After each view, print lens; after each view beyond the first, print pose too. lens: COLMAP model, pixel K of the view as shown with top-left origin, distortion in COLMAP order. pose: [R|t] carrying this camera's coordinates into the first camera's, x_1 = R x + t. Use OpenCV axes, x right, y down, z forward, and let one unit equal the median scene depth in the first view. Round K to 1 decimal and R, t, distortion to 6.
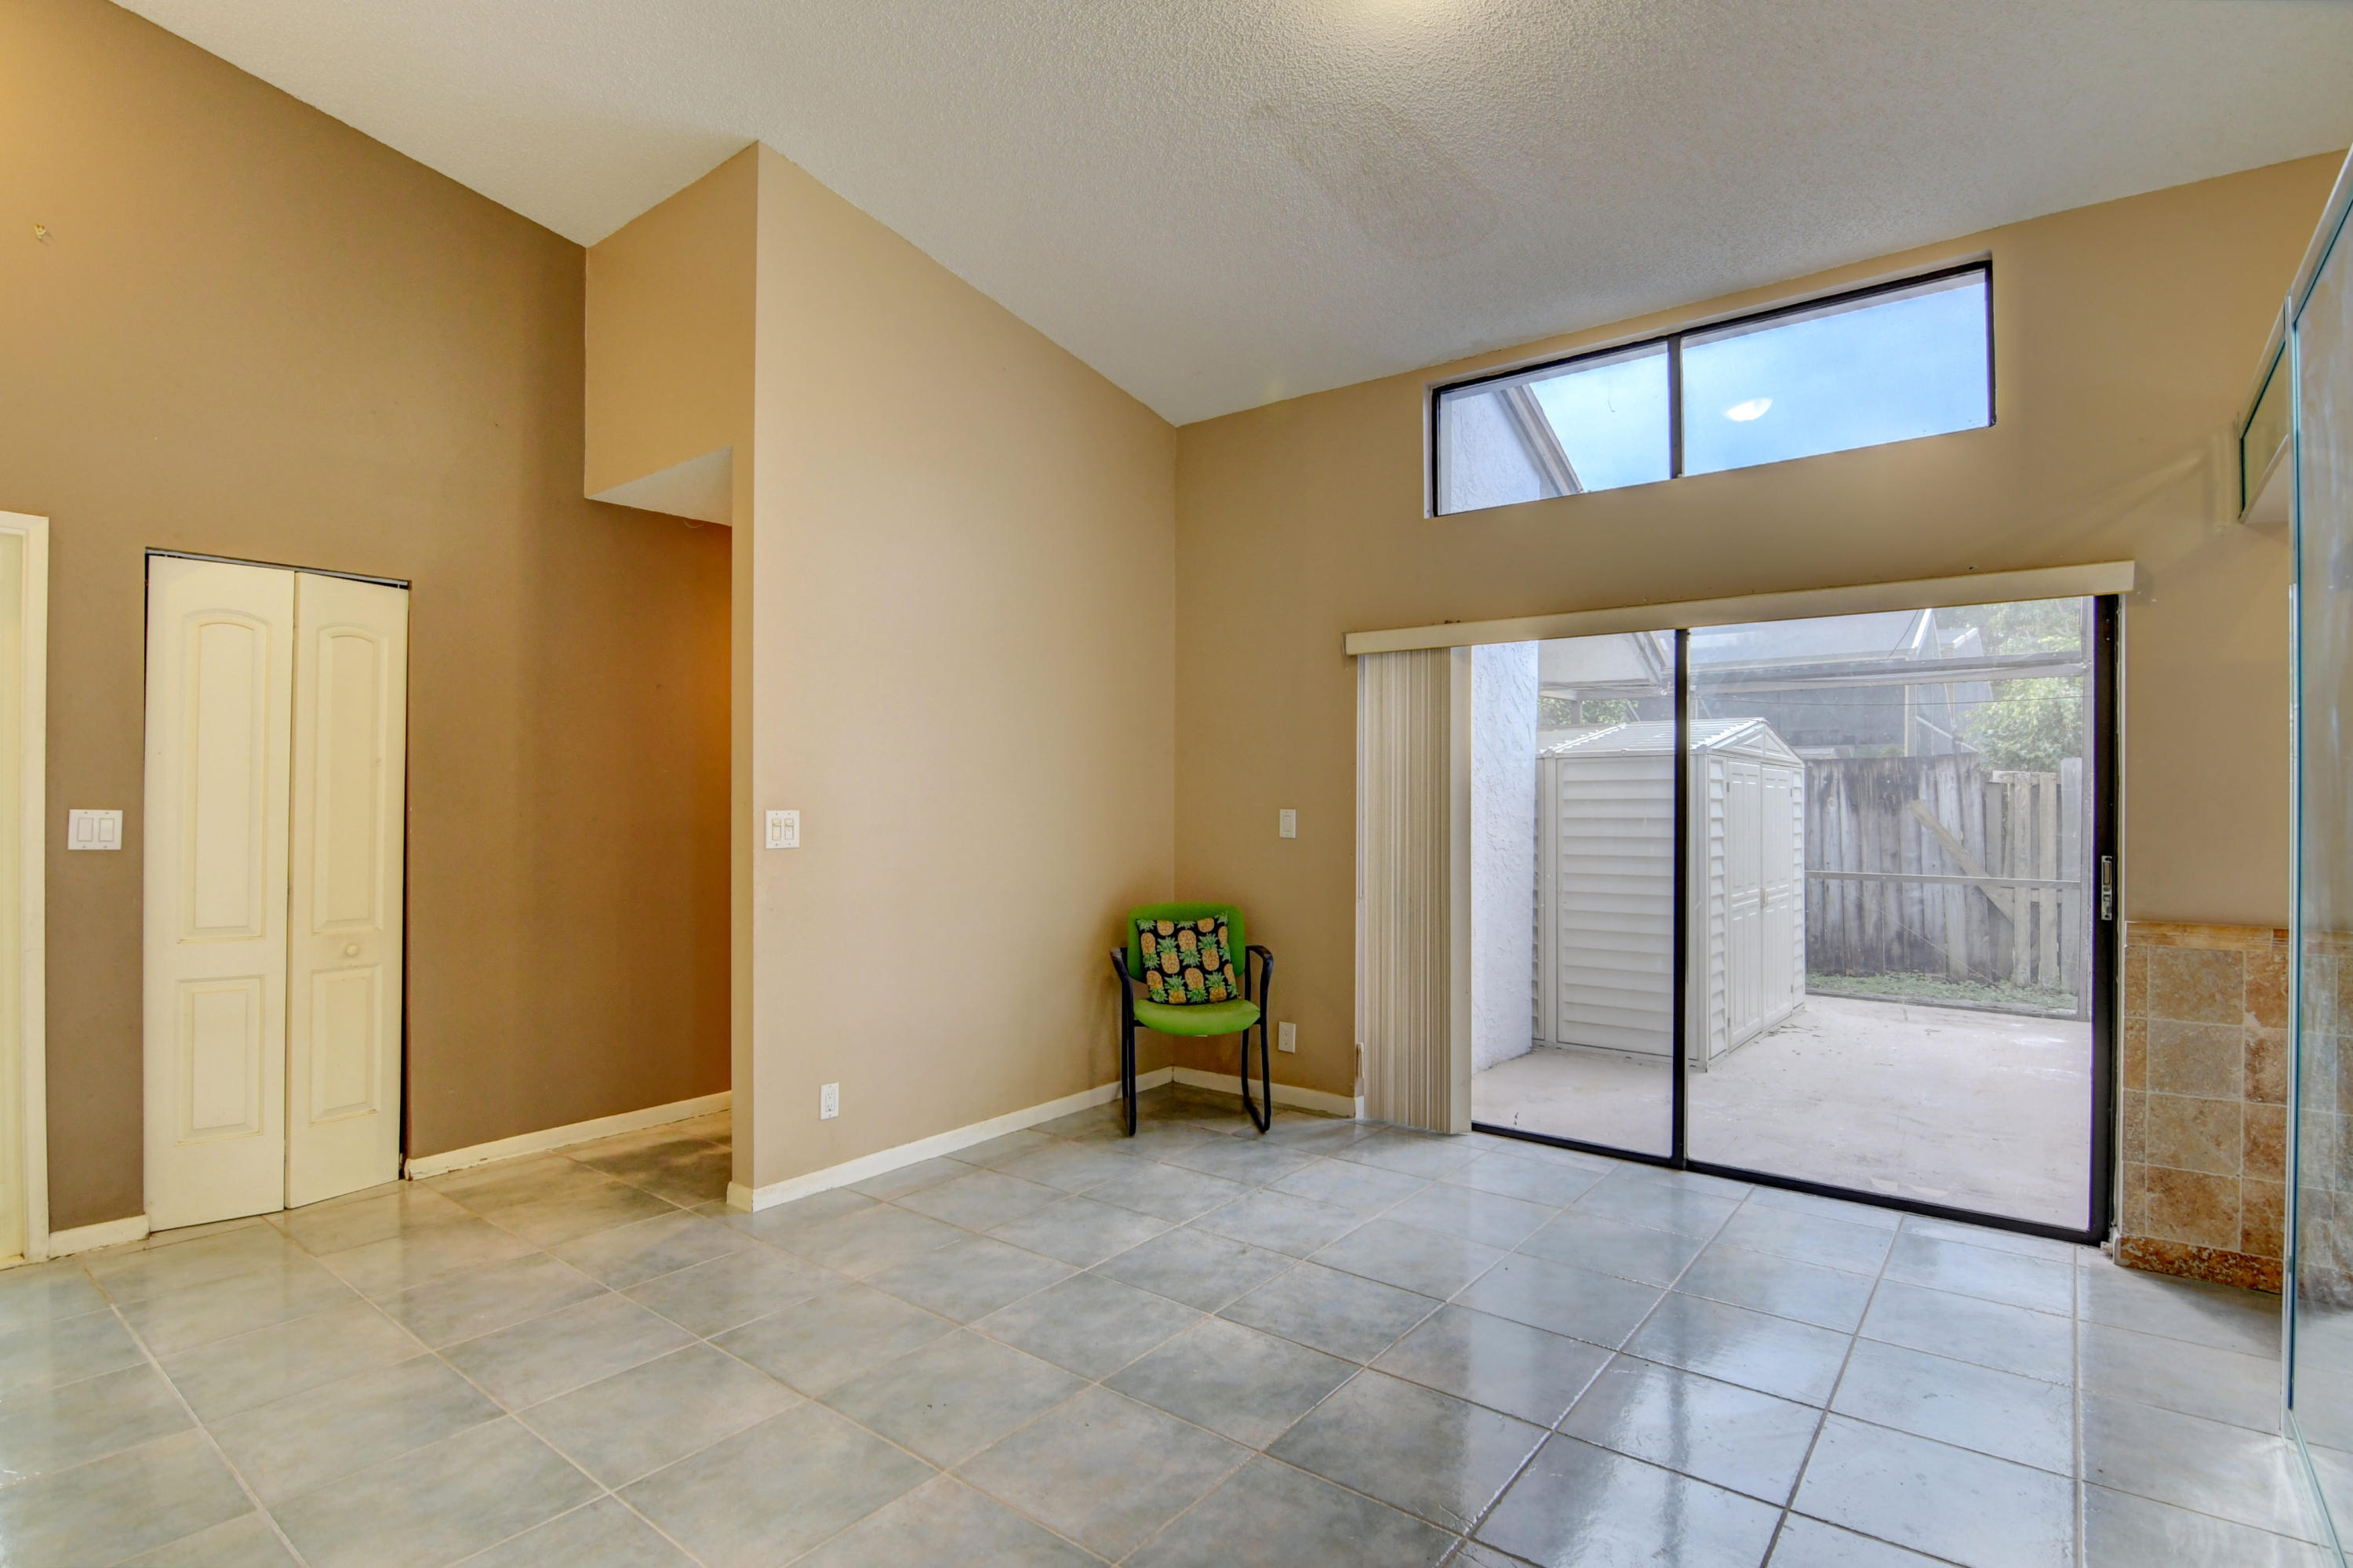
lens RADIAL K [[1144.7, 0, 1185.9], [0, 1144.7, 800.1], [0, 0, 1]] dist [-0.012746, -0.001090]
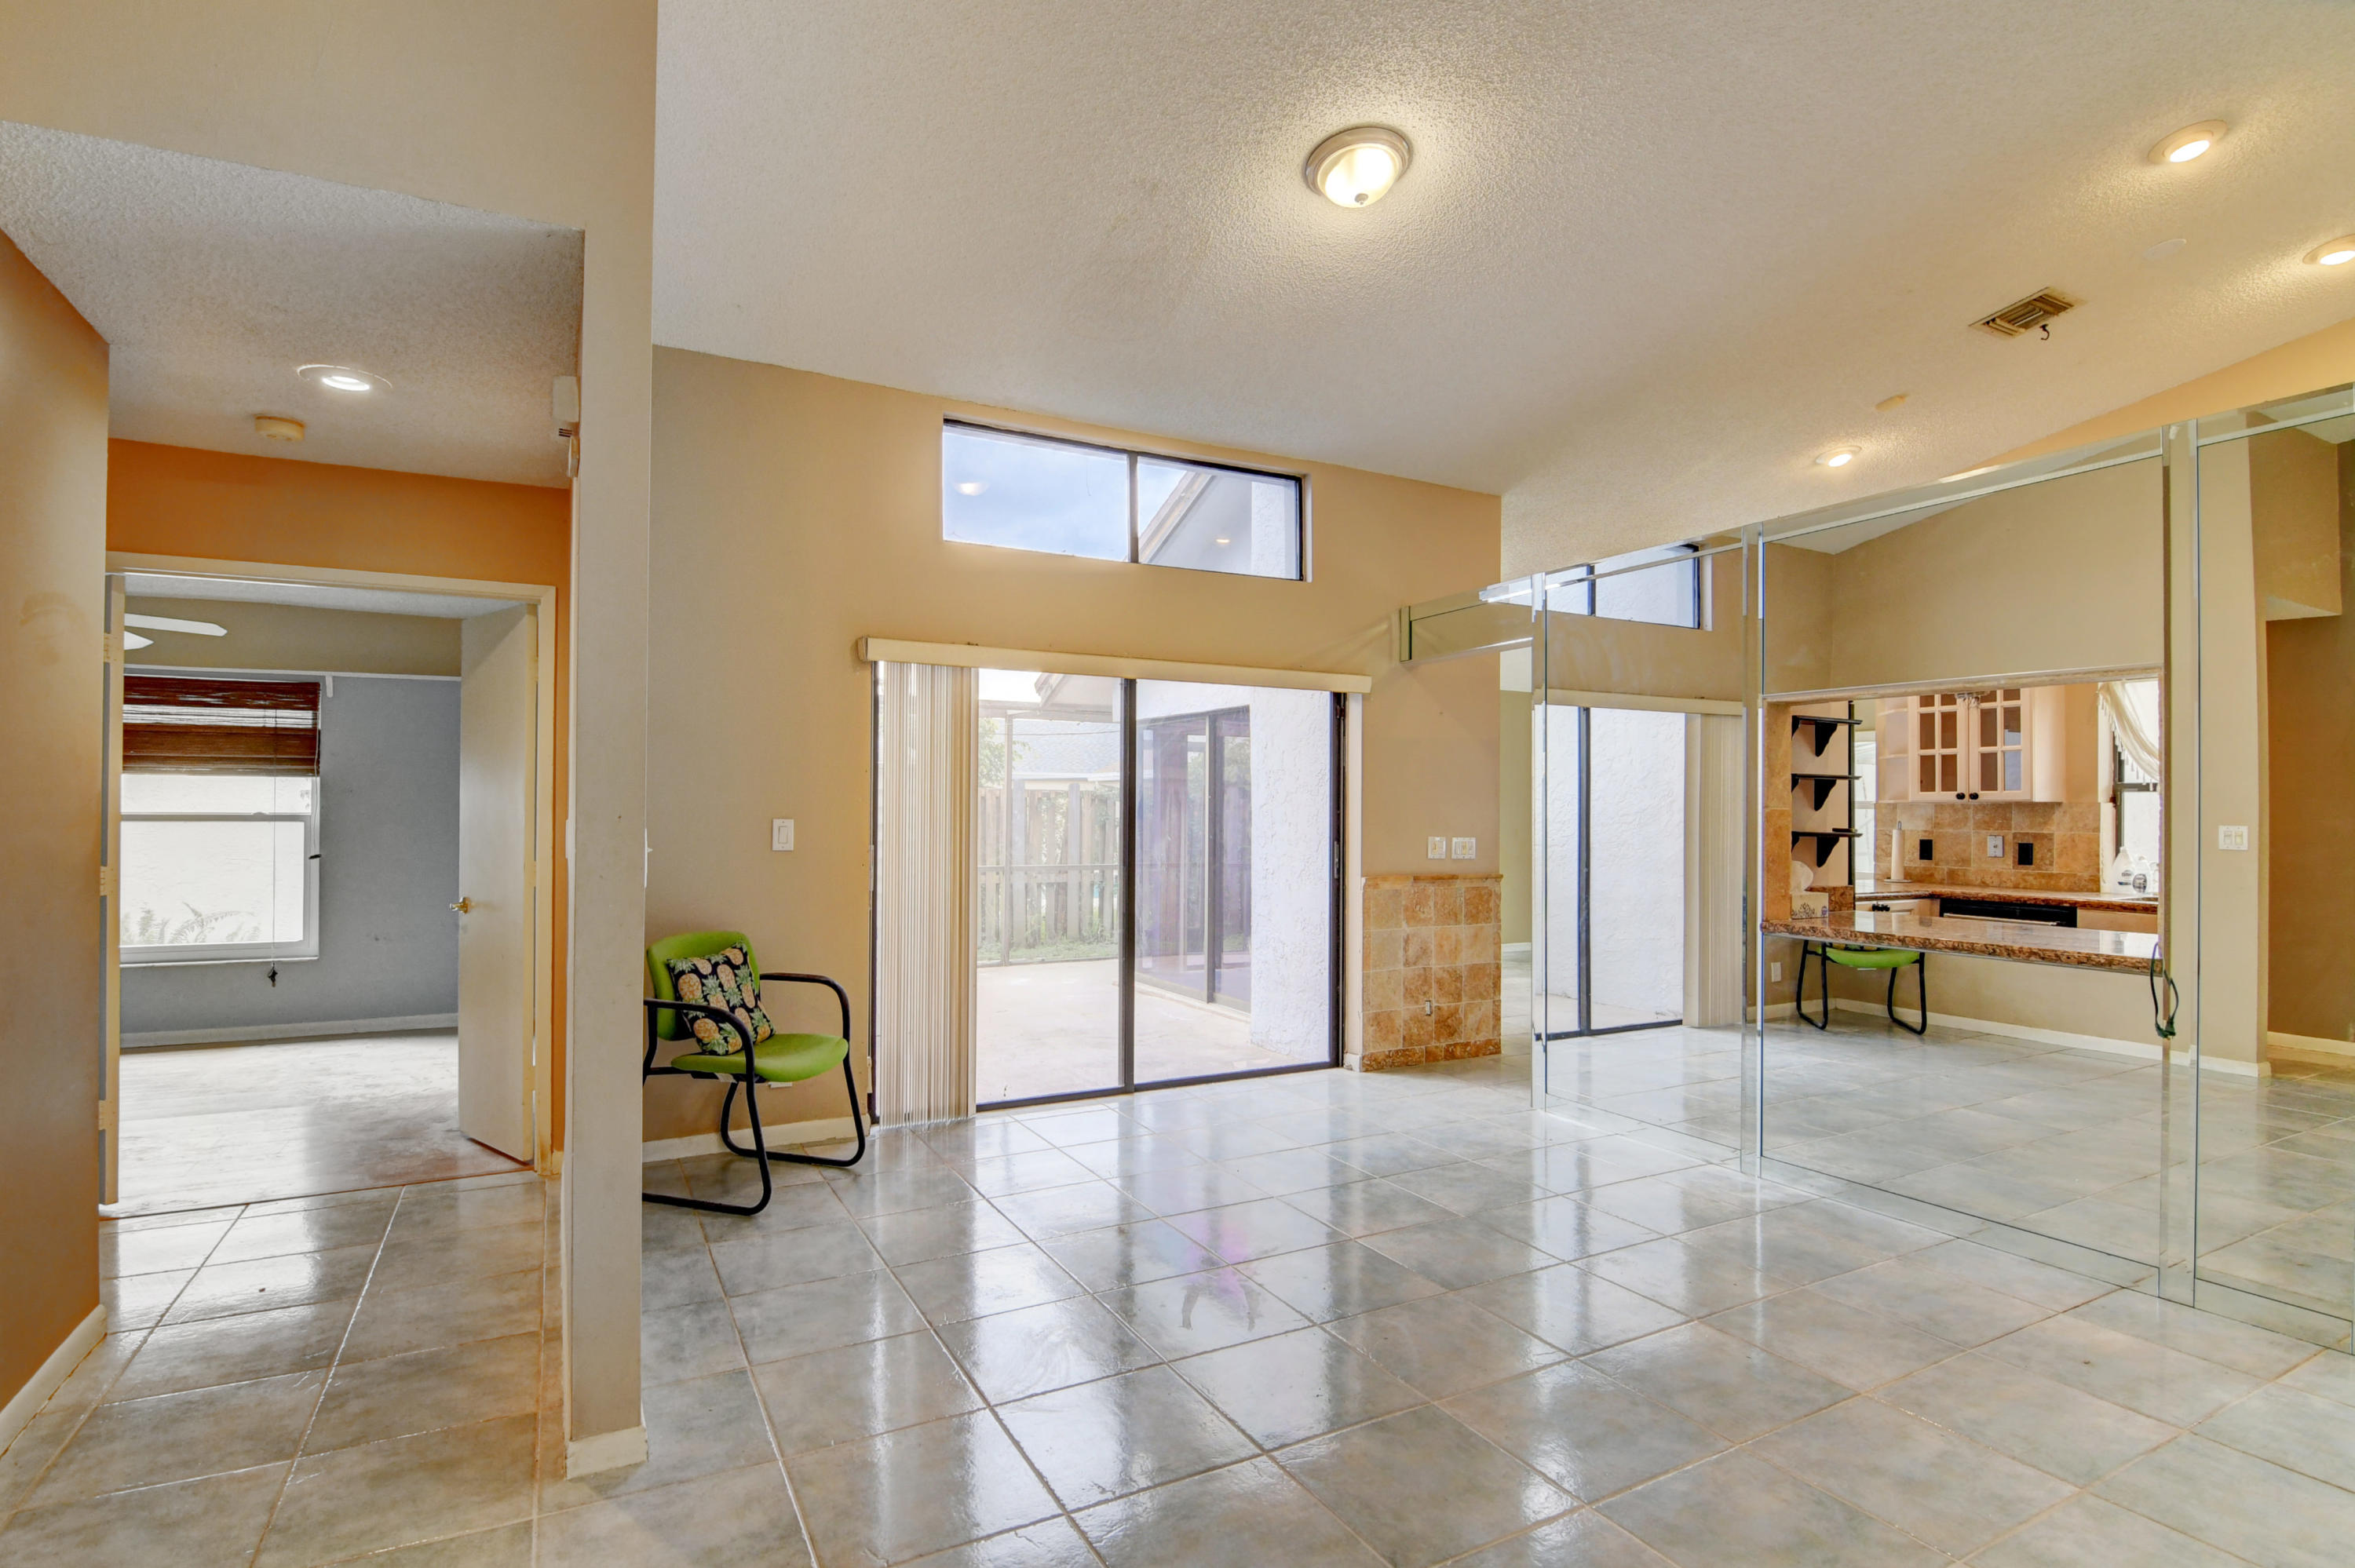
lens RADIAL K [[1145.5, 0, 1199.5], [0, 1145.5, 798.6], [0, 0, 1]] dist [-0.012746, -0.001090]
pose [[0.406422, 0.006241, 0.913664, -0.827514], [-0.002927, 0.999980, -0.005529, -0.006383], [-0.913681, -0.000427, 0.406432, 0.451962]]
